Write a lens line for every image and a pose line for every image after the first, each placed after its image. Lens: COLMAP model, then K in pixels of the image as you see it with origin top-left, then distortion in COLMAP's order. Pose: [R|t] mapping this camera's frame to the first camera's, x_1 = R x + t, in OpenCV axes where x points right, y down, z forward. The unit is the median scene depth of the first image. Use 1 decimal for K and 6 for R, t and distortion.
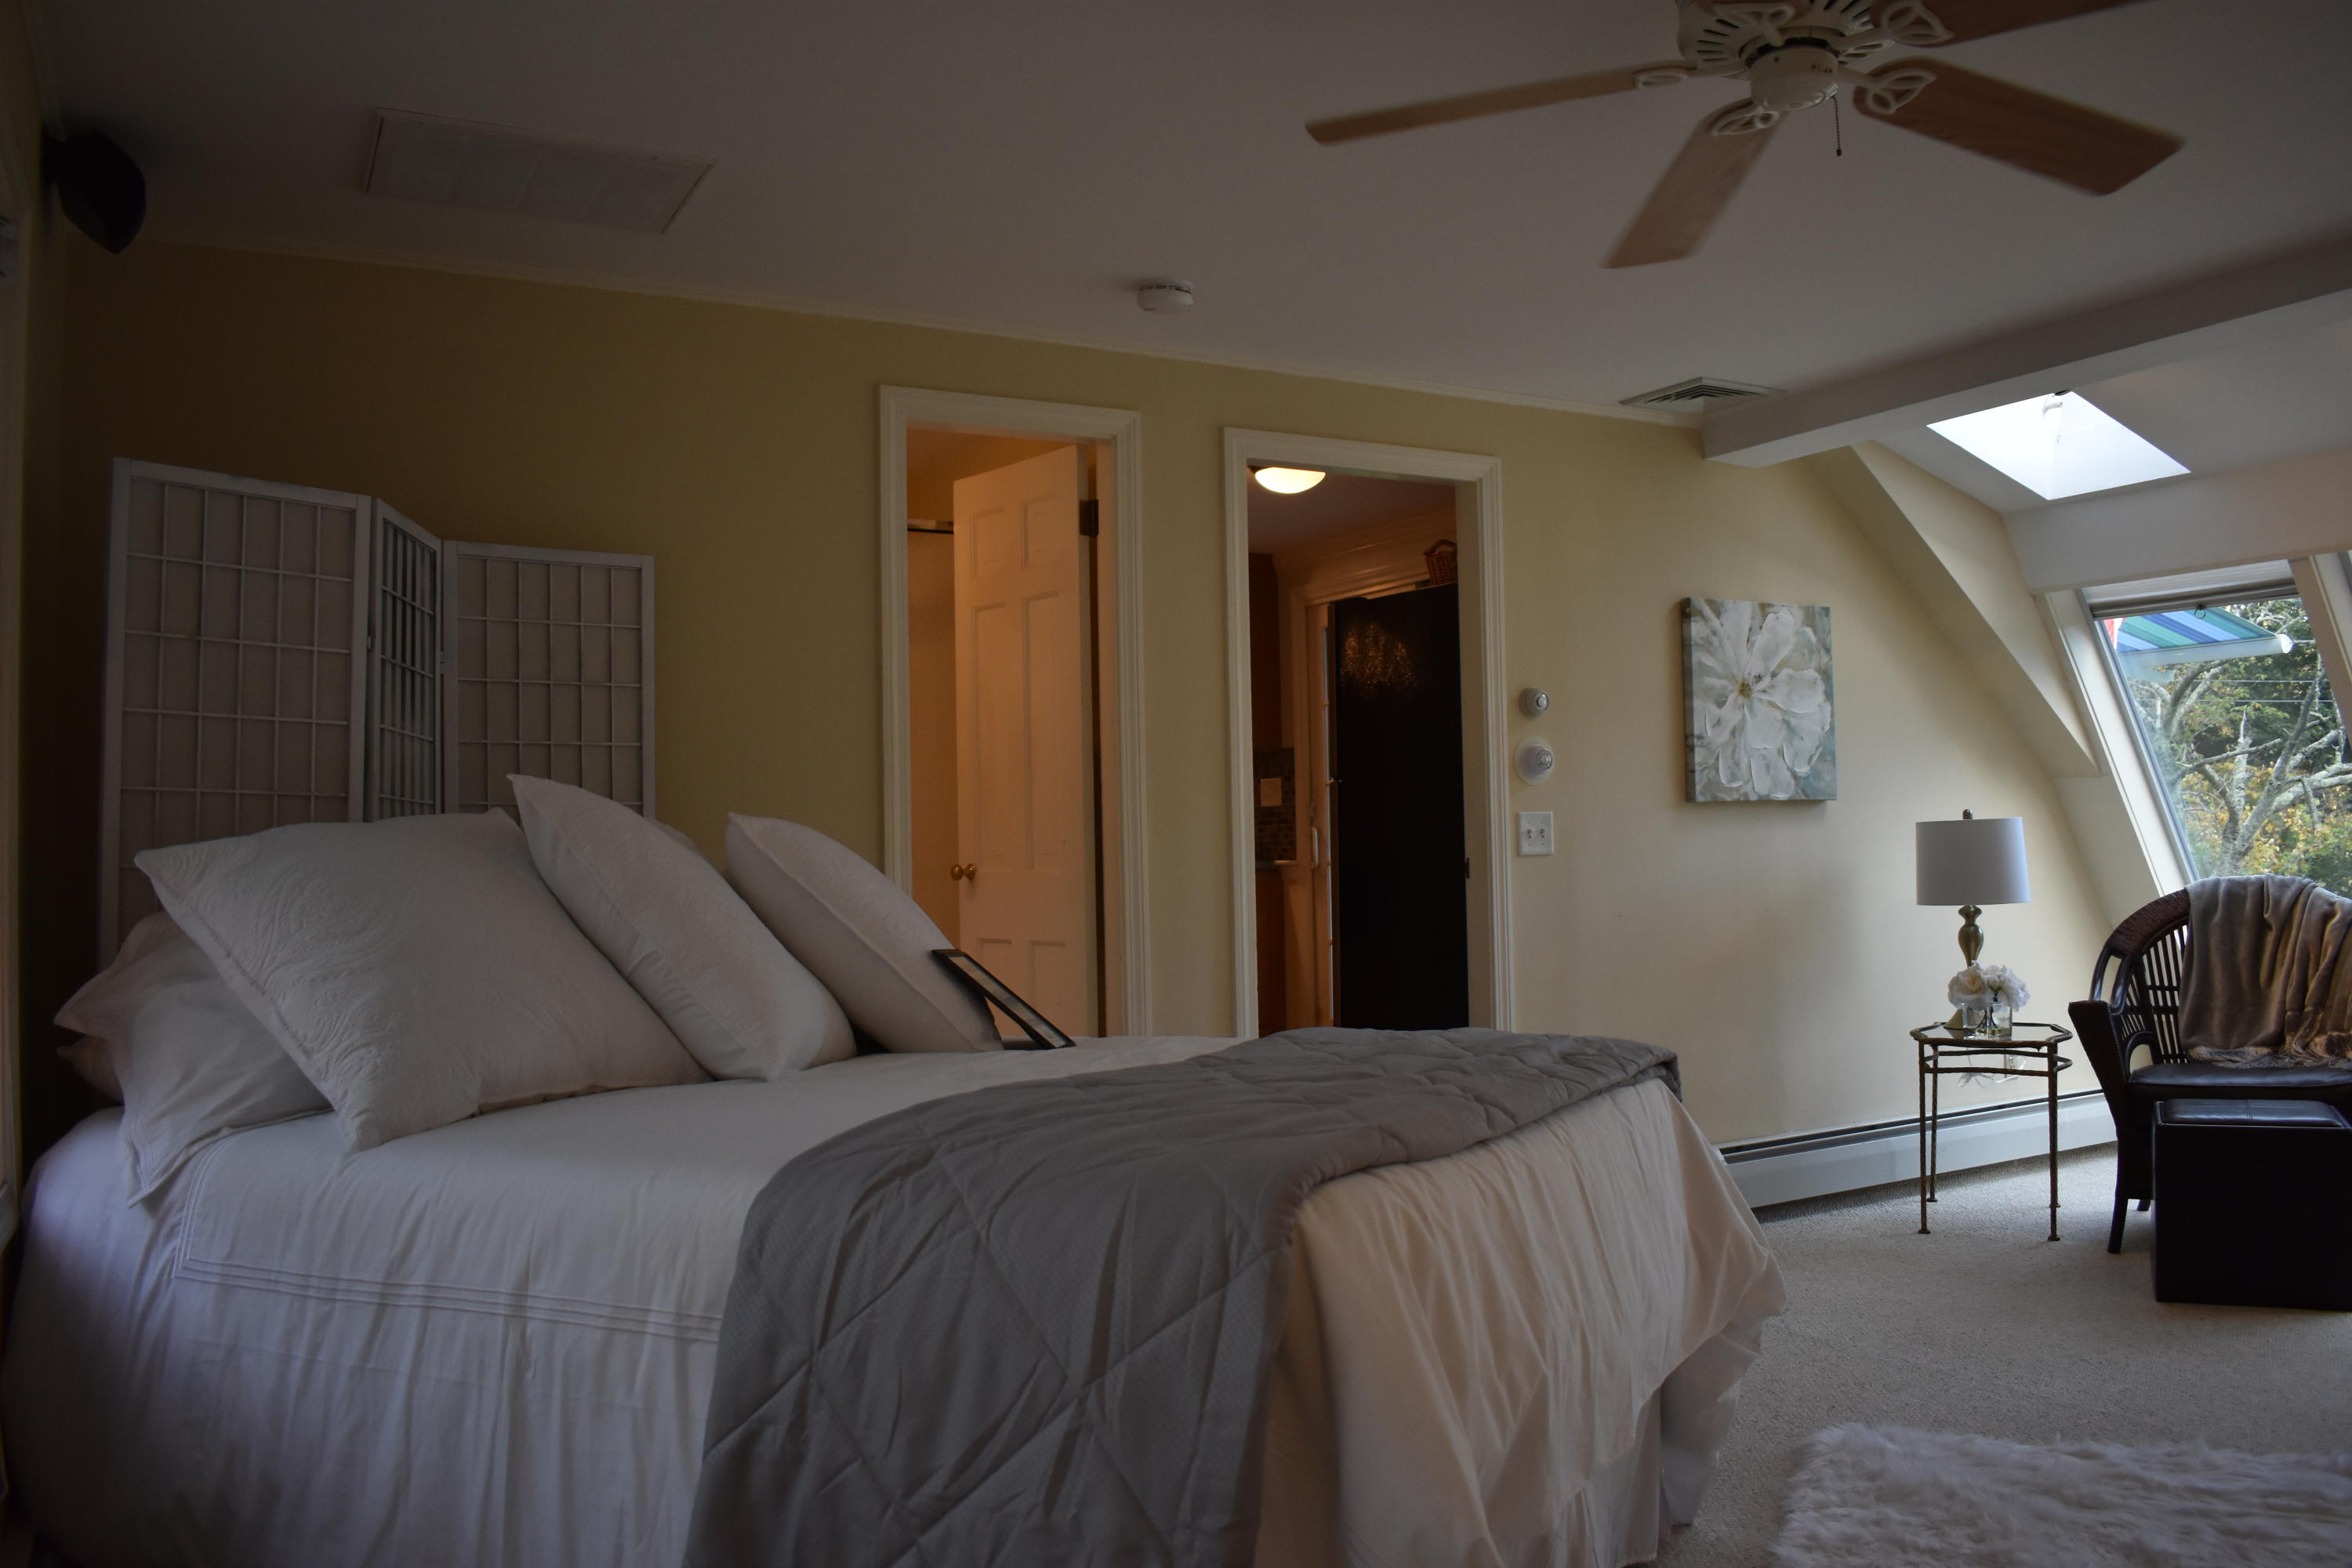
lens RADIAL K [[1828.9, 0, 1190.7], [0, 1828.9, 786.0], [0, 0, 1]] dist [-0.108763, 0.039370]
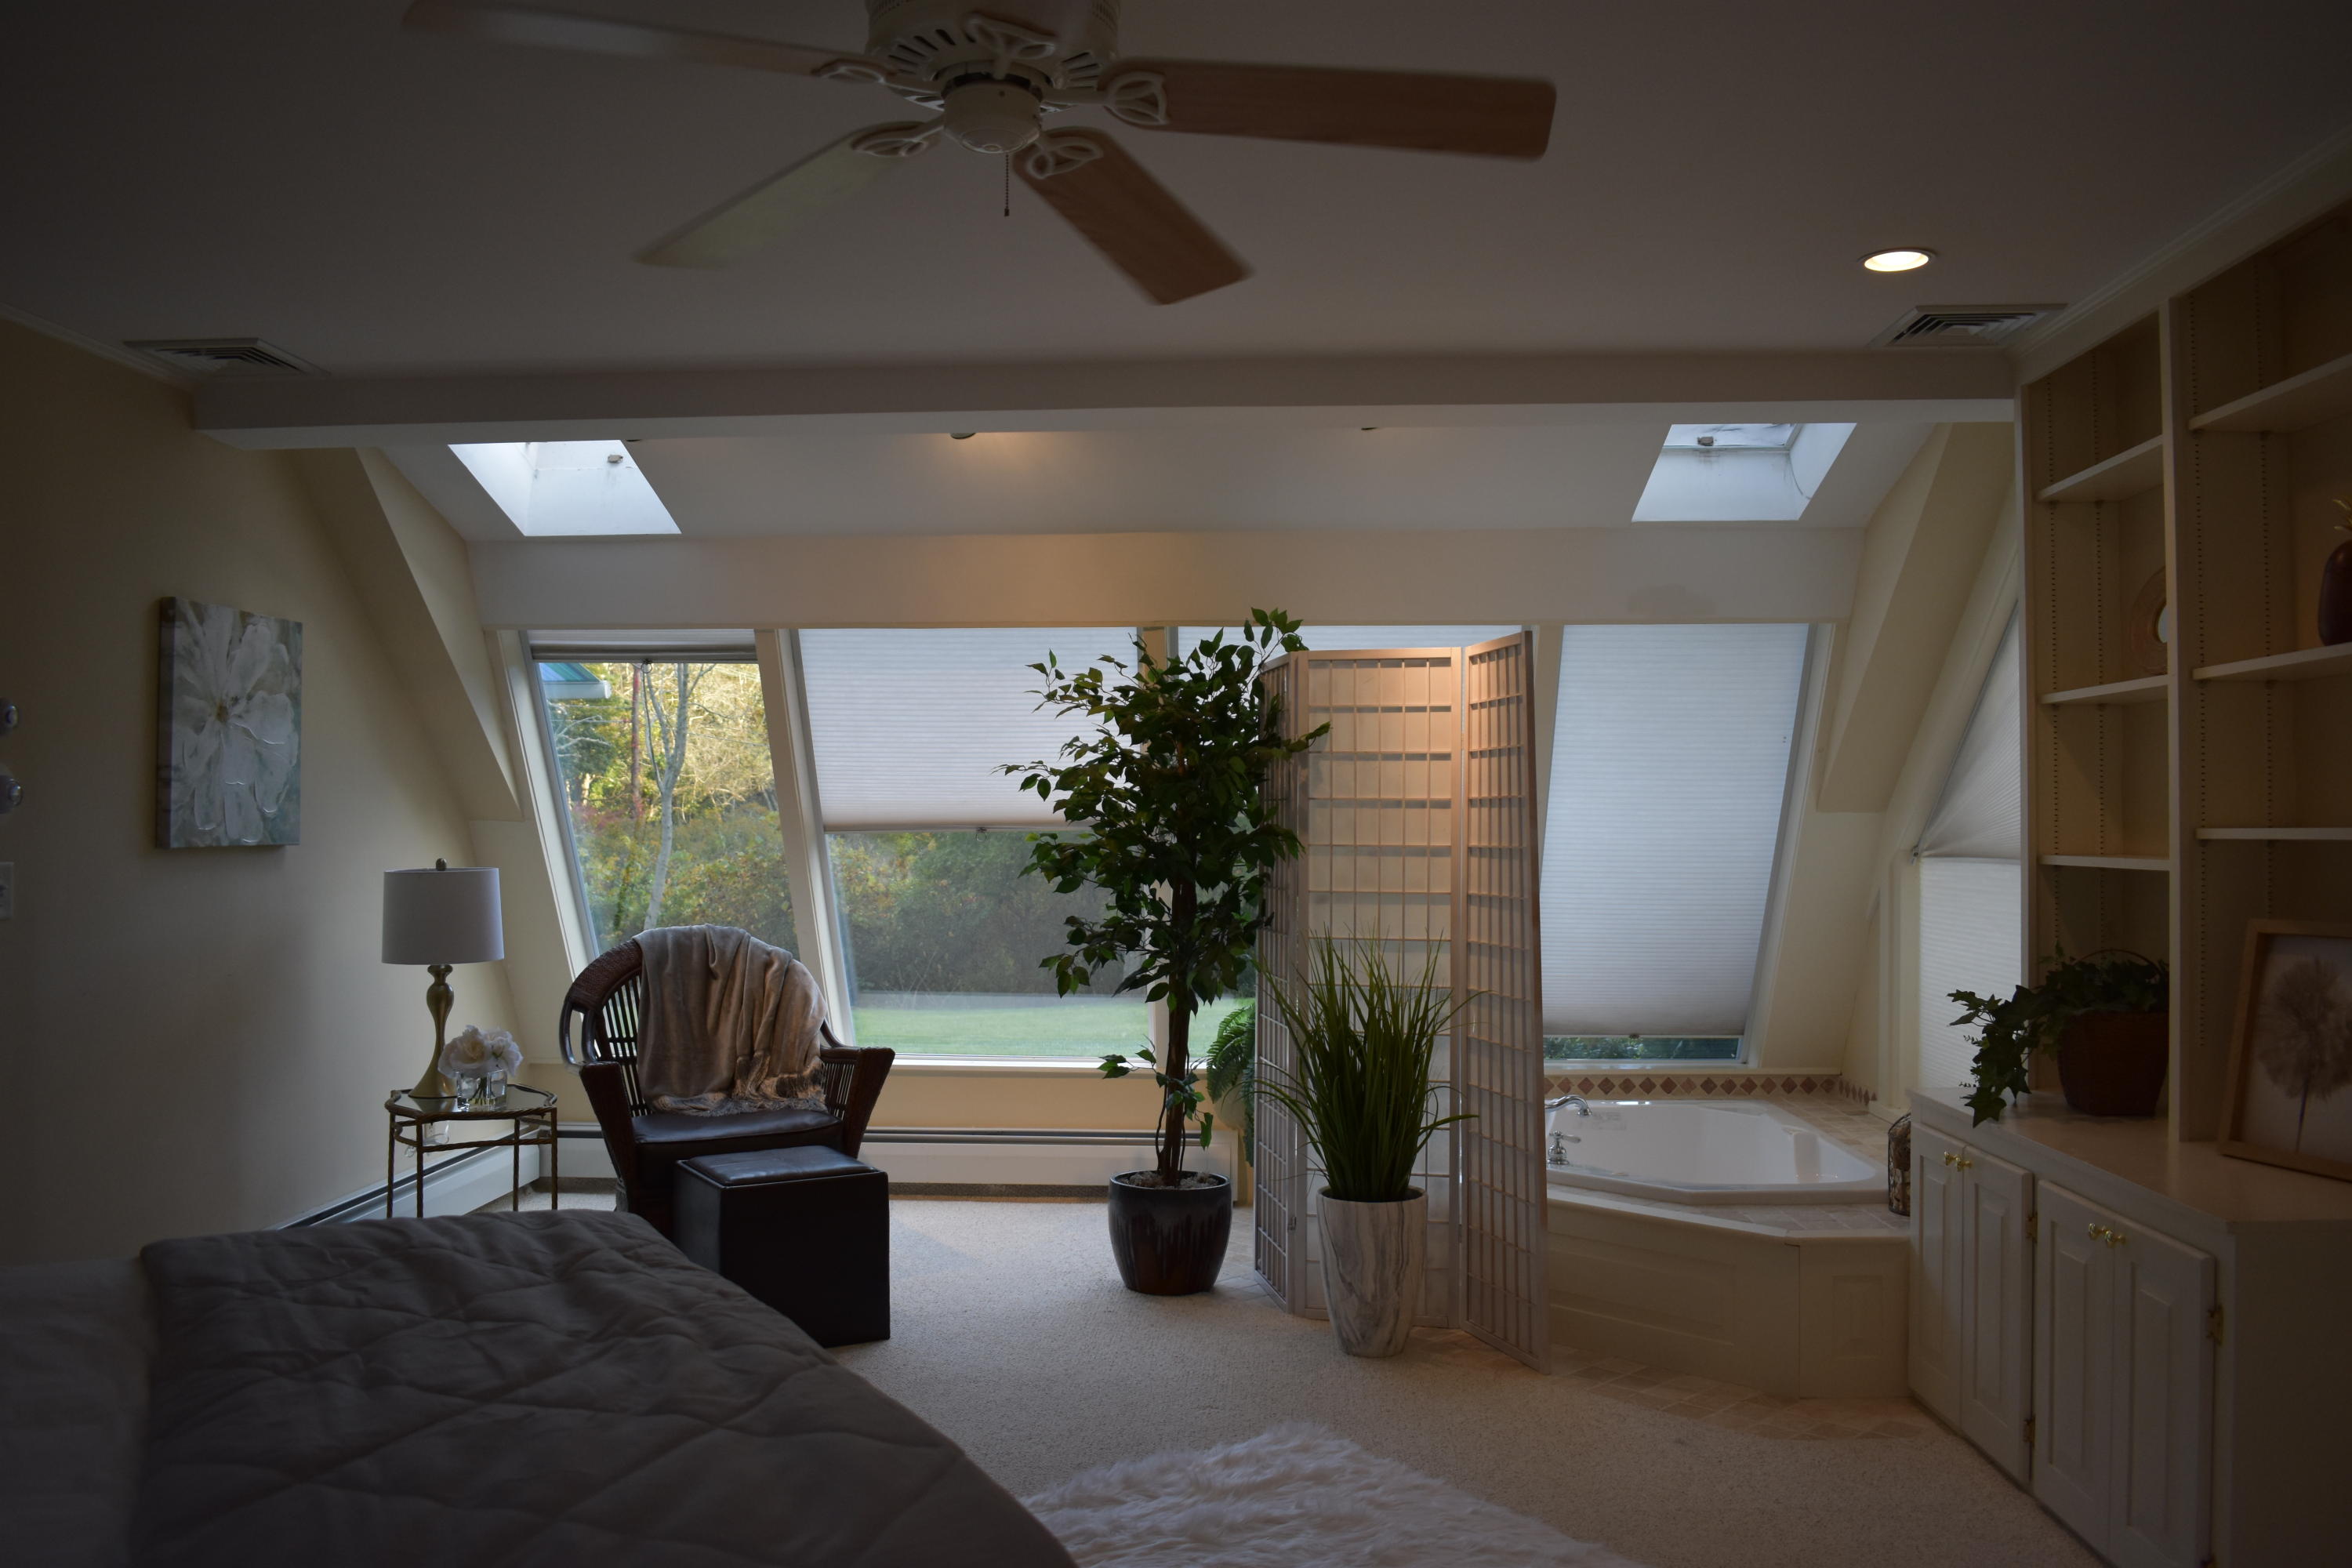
lens RADIAL K [[1828.9, 0, 1190.7], [0, 1828.9, 786.0], [0, 0, 1]] dist [-0.108763, 0.039370]
pose [[0.527288, 0.039618, 0.848762, -0.153737], [-0.040325, 0.998954, -0.021577, -0.020317], [-0.848729, -0.022849, 0.528334, 0.188839]]
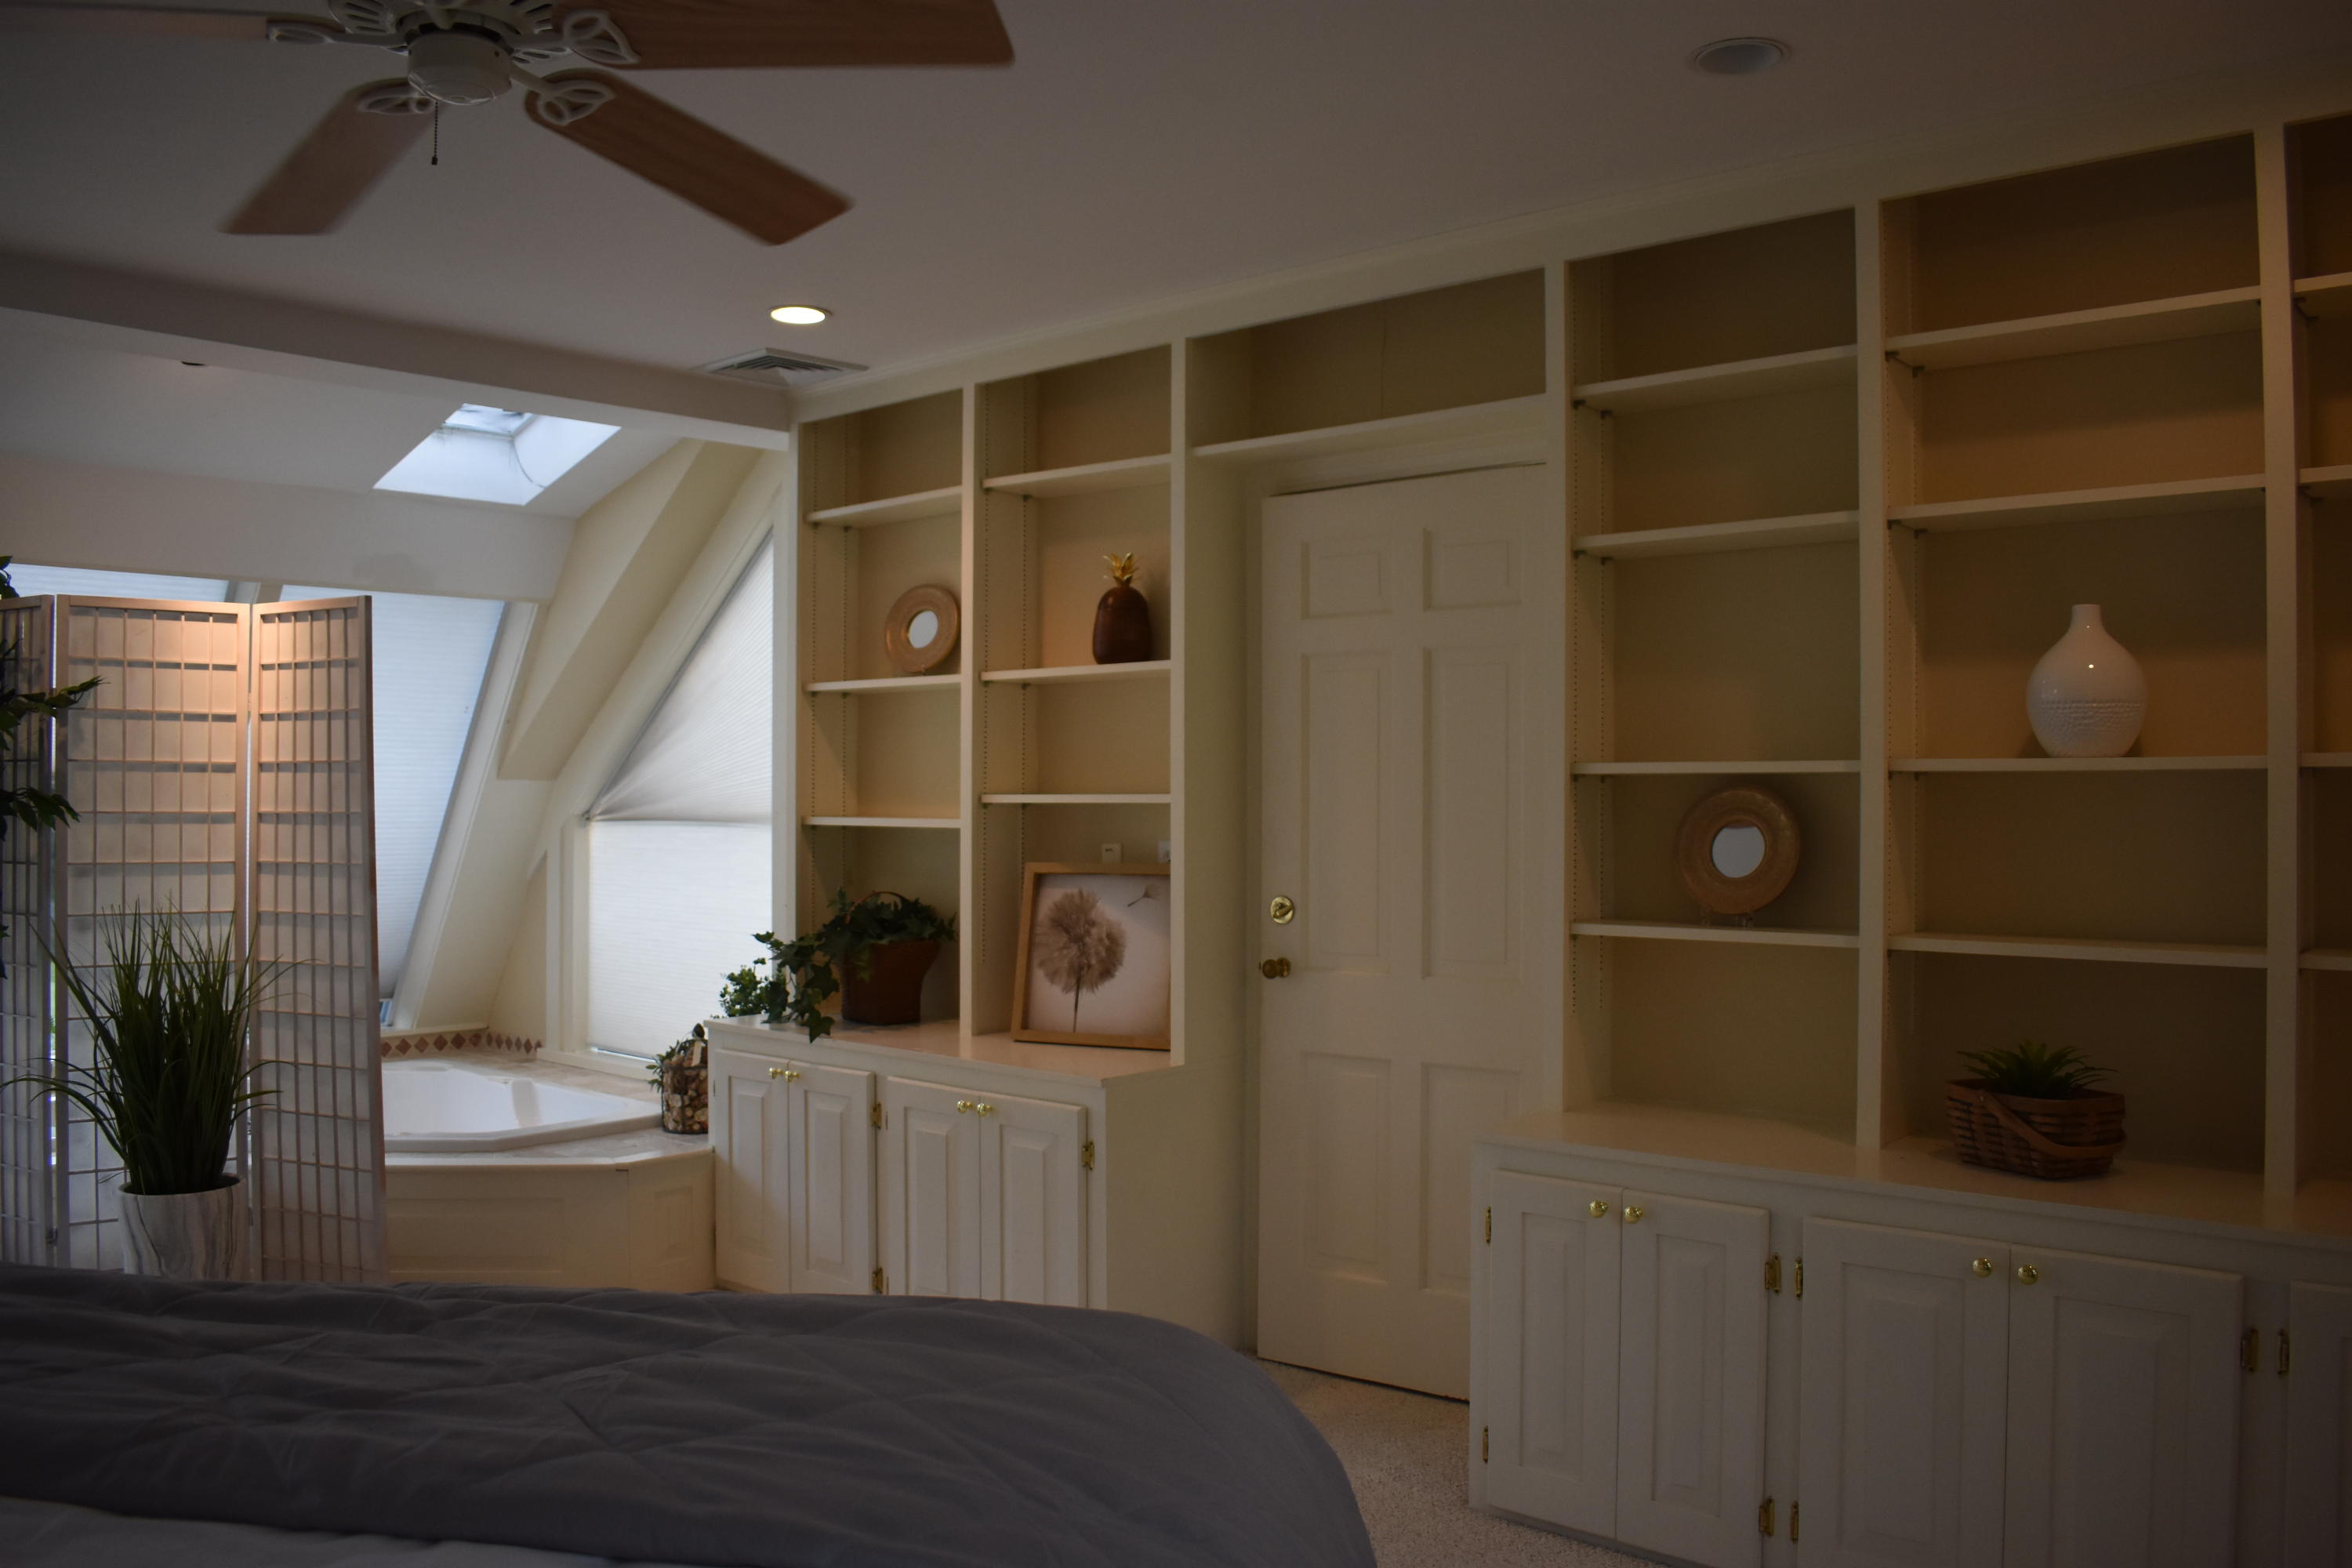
lens RADIAL K [[1828.9, 0, 1190.7], [0, 1828.9, 786.0], [0, 0, 1]] dist [-0.108763, 0.039370]
pose [[-0.340836, 0.025104, 0.939787, -0.257342], [-0.026065, 0.999007, -0.036139, -0.009297], [-0.939761, -0.036813, -0.339843, 0.414590]]
